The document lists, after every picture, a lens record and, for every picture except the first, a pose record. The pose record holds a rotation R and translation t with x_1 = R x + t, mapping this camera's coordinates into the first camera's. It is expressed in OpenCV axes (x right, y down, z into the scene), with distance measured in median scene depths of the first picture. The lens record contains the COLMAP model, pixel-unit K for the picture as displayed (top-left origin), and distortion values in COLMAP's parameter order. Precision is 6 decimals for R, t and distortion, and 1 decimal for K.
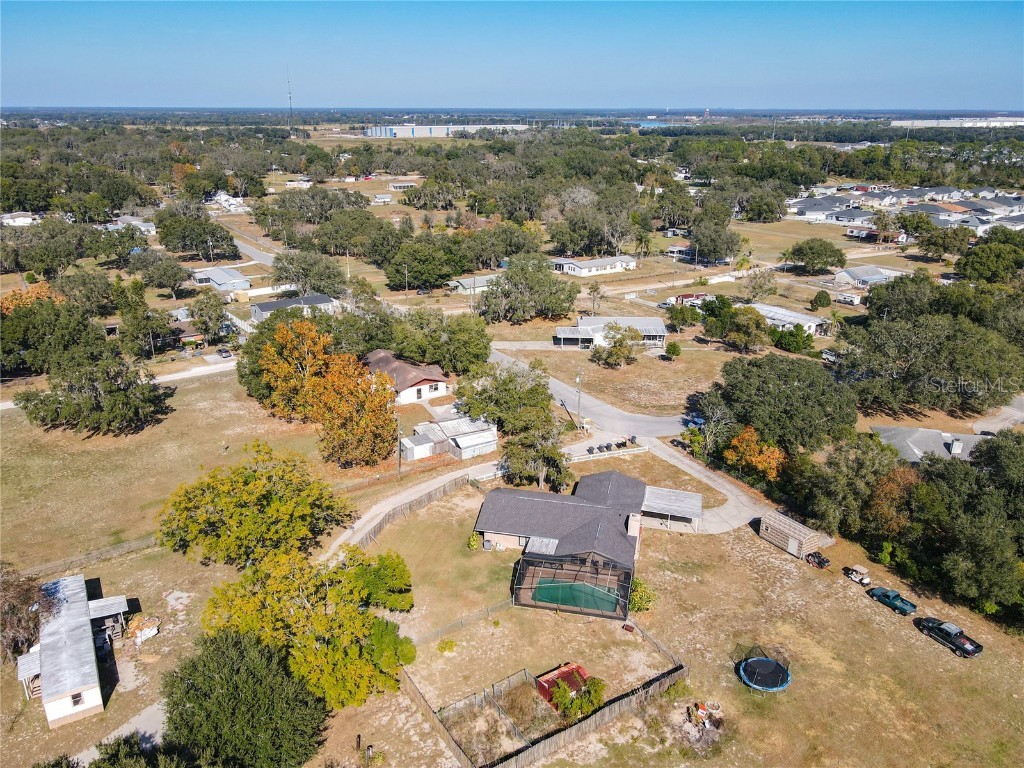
lens RADIAL K [[763.2, 0, 503.1], [0, 763.2, 402.9], [0, 0, 1]] dist [-0.000592, -0.000151]
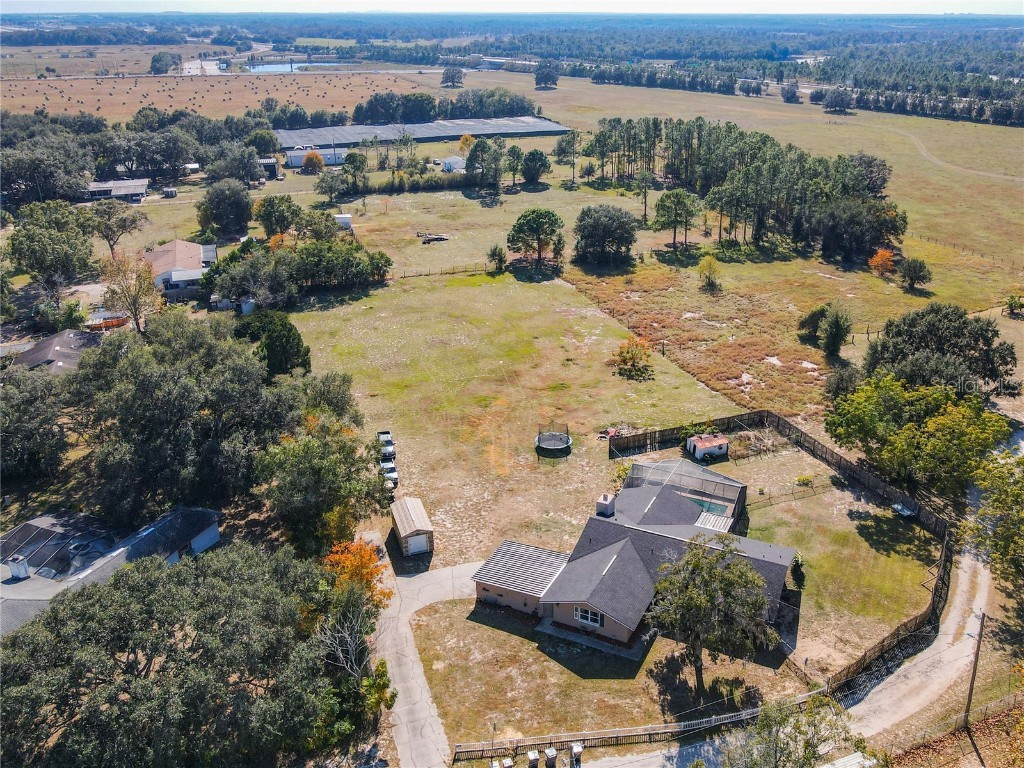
lens RADIAL K [[834.6, 0, 562.2], [0, 834.6, 380.7], [0, 0, 1]] dist [-0.008803, 0.009300]
pose [[-0.982421, -0.078368, 0.169430, 0.025310], [0.064682, 0.708486, 0.702755, -0.210795], [-0.175113, 0.701360, -0.690962, 0.546886]]
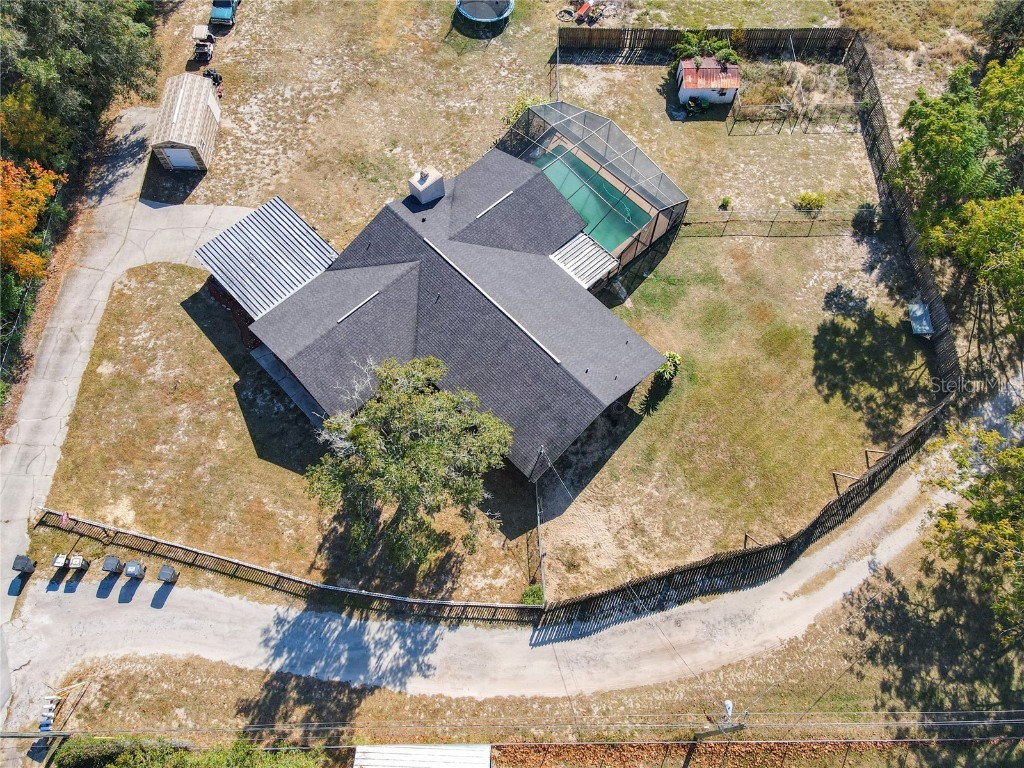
lens RADIAL K [[767.7, 0, 508.7], [0, 767.7, 411.8], [0, 0, 1]] dist [0.010552, 0.006799]
pose [[-0.837877, -0.498521, 0.222349, -0.028237], [0.197344, 0.103138, 0.974894, -0.123237], [-0.508938, 0.860720, 0.011963, 0.387723]]
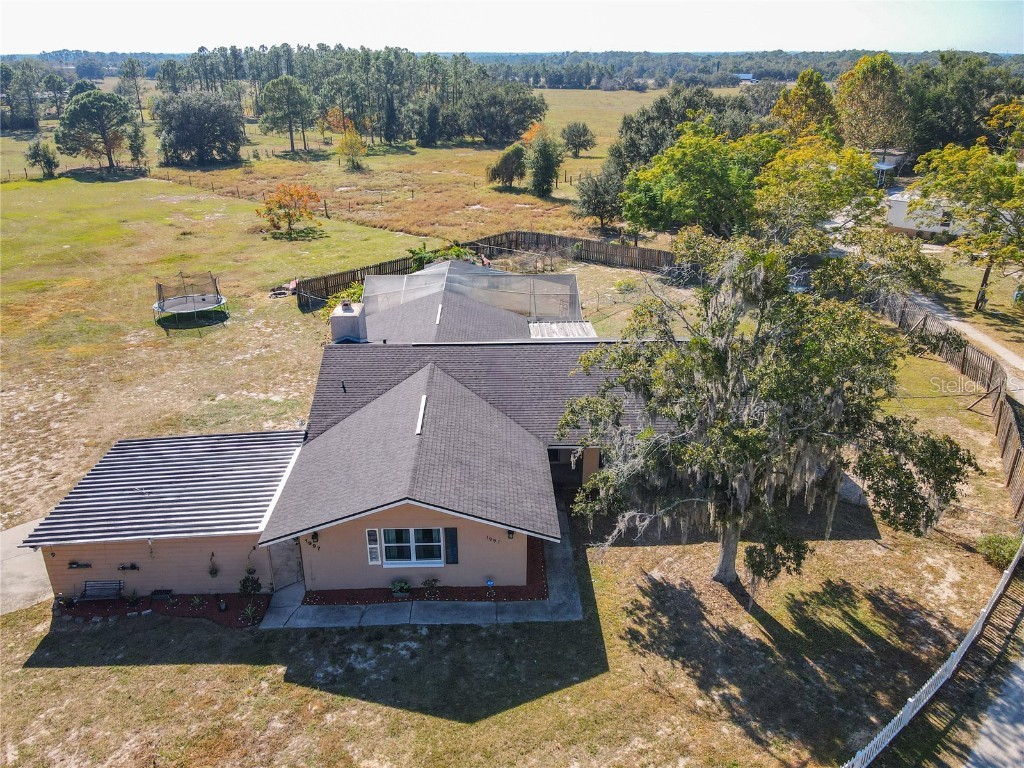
lens RADIAL K [[765.2, 0, 508.6], [0, 765.2, 382.4], [0, 0, 1]] dist [0.003251, 0.001572]
pose [[-0.963800, 0.104964, -0.245097, 0.067468], [-0.096549, 0.719471, 0.687779, -0.033697], [0.248532, 0.686545, -0.683292, 0.458518]]
